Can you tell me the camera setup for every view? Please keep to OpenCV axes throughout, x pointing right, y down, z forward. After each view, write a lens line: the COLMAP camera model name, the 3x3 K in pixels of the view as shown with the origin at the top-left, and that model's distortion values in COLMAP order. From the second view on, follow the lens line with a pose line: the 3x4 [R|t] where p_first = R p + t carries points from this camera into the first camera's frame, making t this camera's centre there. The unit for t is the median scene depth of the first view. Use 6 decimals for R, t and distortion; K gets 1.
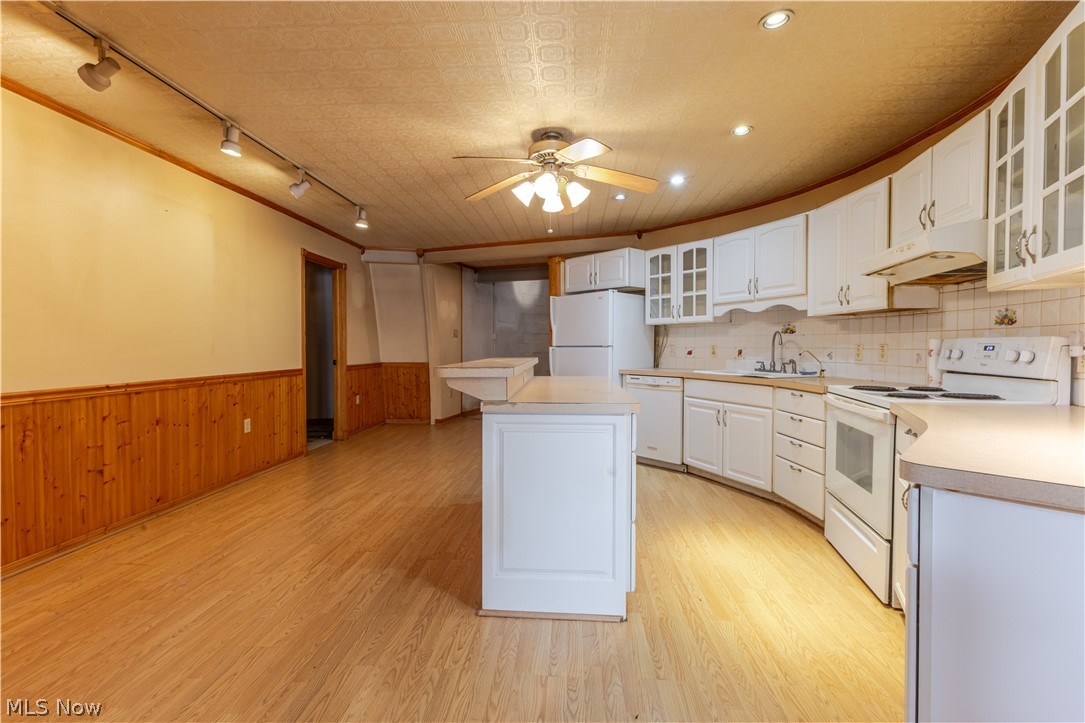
lens RADIAL K [[472.7, 0, 538.9], [0, 472.7, 354.8], [0, 0, 1]] dist [0.011283, -0.002069]
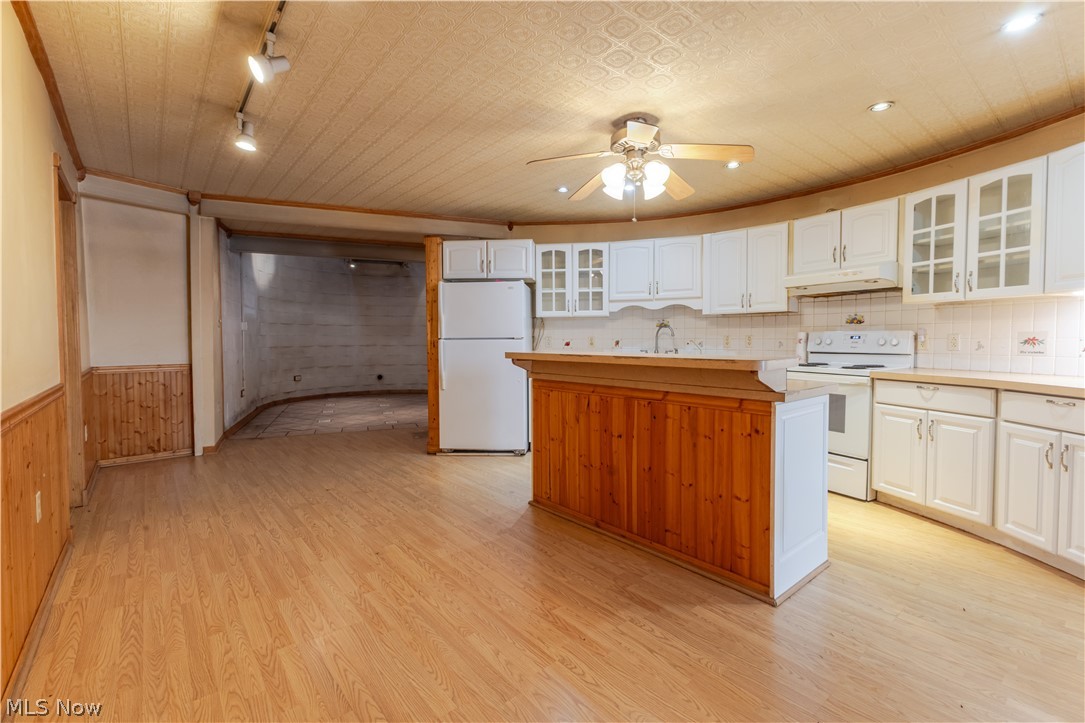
lens RADIAL K [[472.7, 0, 537.5], [0, 472.7, 357.6], [0, 0, 1]] dist [0.011283, -0.002069]
pose [[0.730220, -0.033707, 0.682380, -0.645955], [0.018014, 0.999385, 0.030090, -0.008942], [-0.682974, -0.009680, 0.730378, 0.341225]]
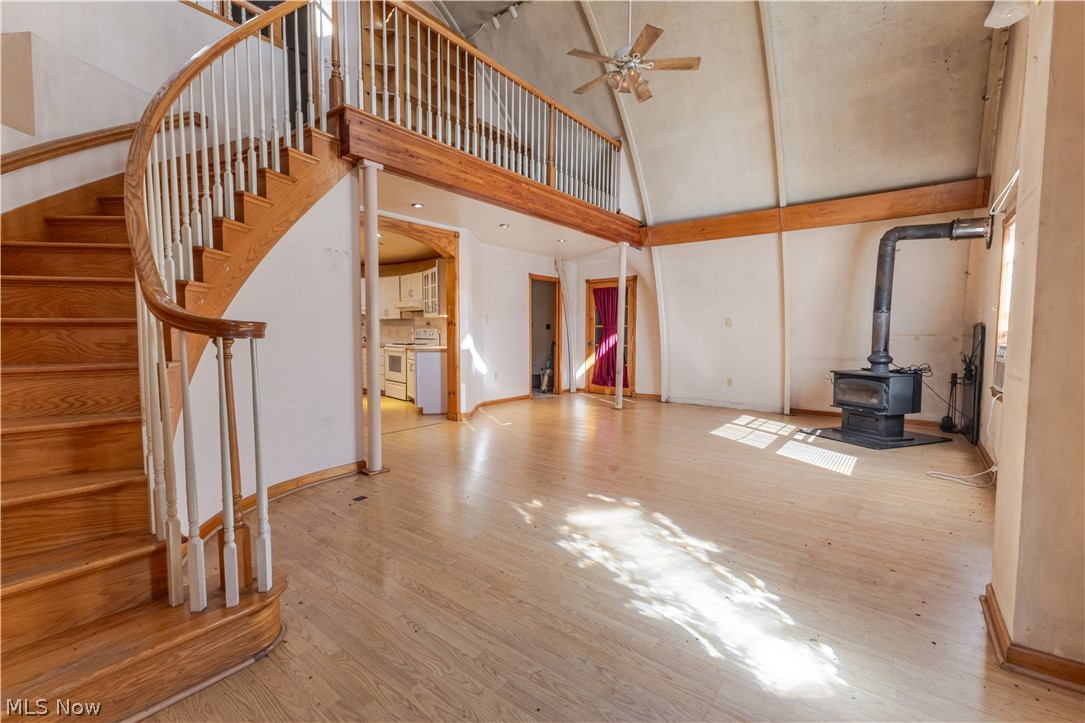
lens RADIAL K [[472.7, 0, 542.9], [0, 472.7, 362.3], [0, 0, 1]] dist [0.011283, -0.002069]
pose [[0.553487, -0.056067, 0.830969, -1.009256], [0.014603, 0.998231, 0.057626, 0.016131], [-0.832730, -0.019761, 0.553327, -1.126667]]
